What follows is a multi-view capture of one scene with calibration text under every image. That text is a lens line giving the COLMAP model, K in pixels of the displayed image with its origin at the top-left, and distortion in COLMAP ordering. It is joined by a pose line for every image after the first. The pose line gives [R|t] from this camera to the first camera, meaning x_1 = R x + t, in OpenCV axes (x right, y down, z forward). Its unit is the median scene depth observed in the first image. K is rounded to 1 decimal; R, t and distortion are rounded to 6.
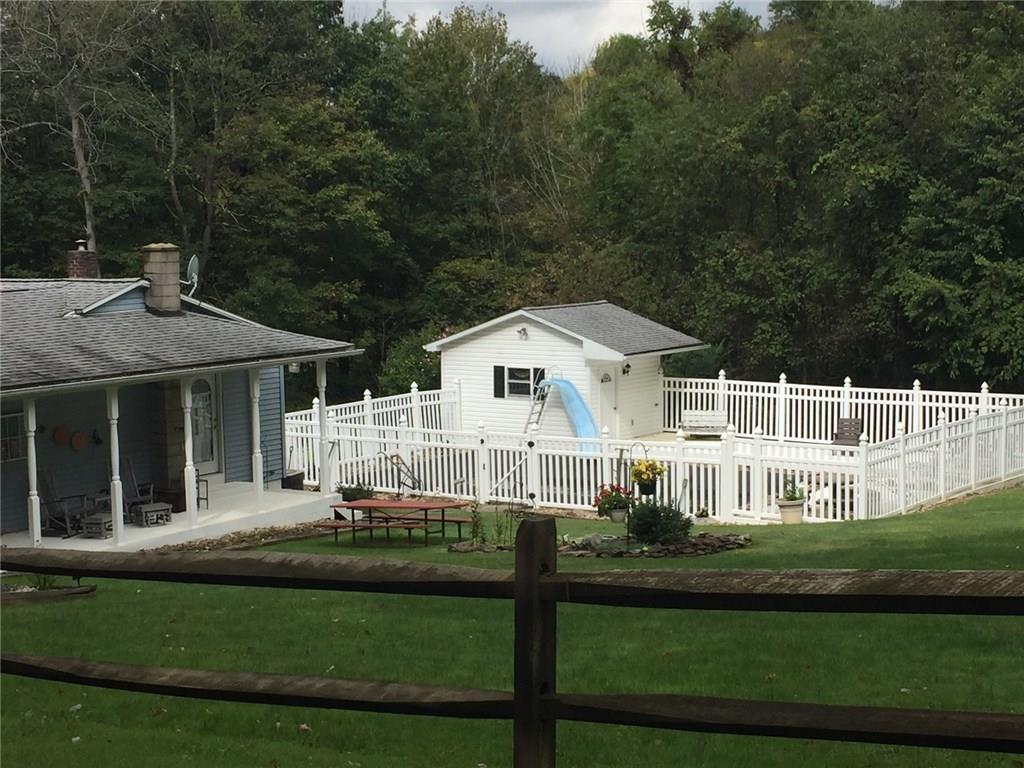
lens RADIAL K [[1695.3, 0, 512.0], [0, 1695.3, 384.0], [0, 0, 1]] dist [0.051561, -0.021272]
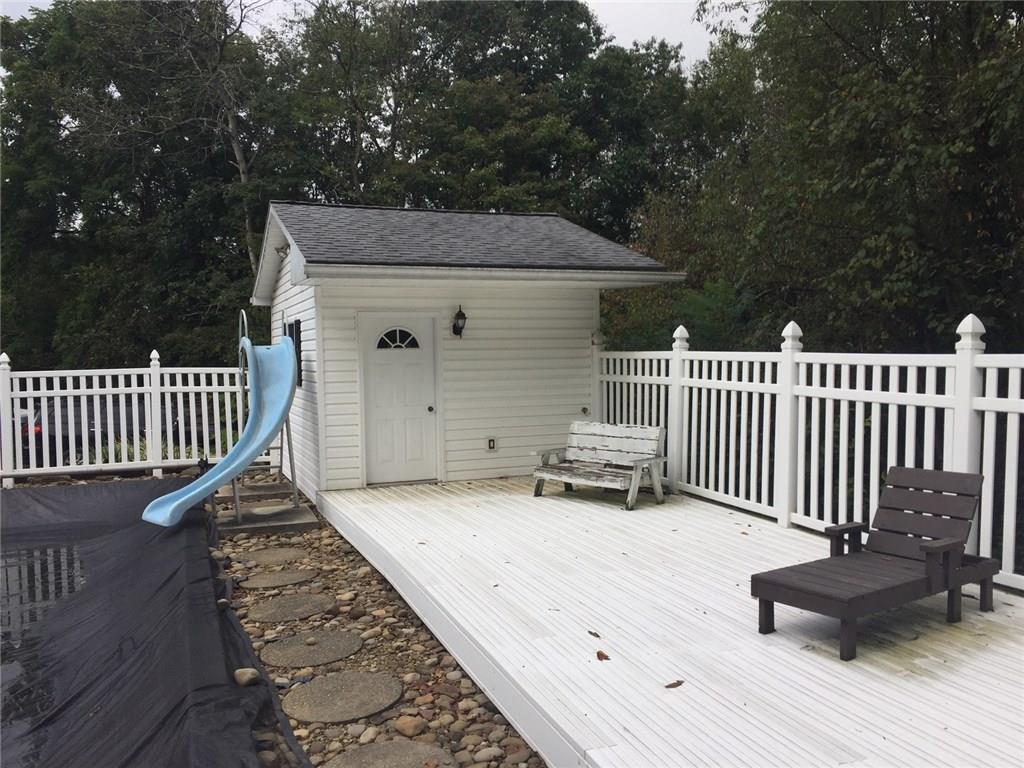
lens RADIAL K [[860.6, 0, 512.0], [0, 860.6, 384.0], [0, 0, 1]] dist [0.003058, 0.001524]
pose [[0.823301, 0.024384, -0.567081, 0.206807], [-0.053767, 0.997935, -0.035149, 0.014661], [0.565053, 0.059429, 0.822912, 0.816472]]
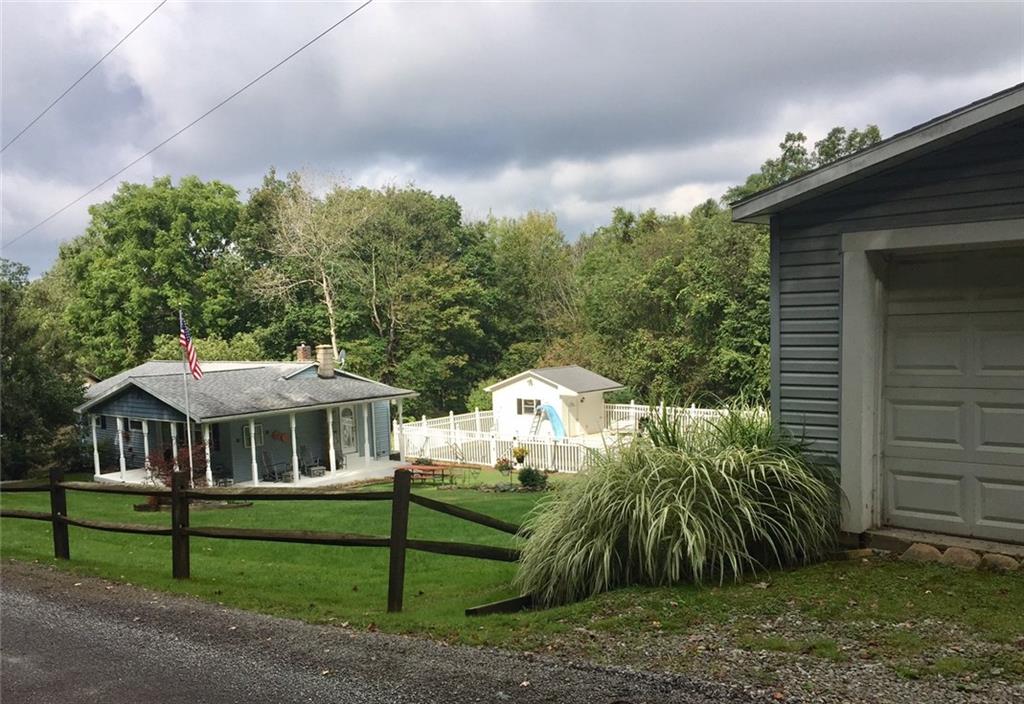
lens RADIAL K [[944.0, 0, 511.8], [0, 944.0, 410.2], [0, 0, 1]] dist [0.059456, 0.002920]
pose [[0.990485, -0.005216, -0.137523, 0.138097], [0.006537, 0.999937, 0.009156, -0.007289], [0.137466, -0.009968, 0.990456, -0.105584]]
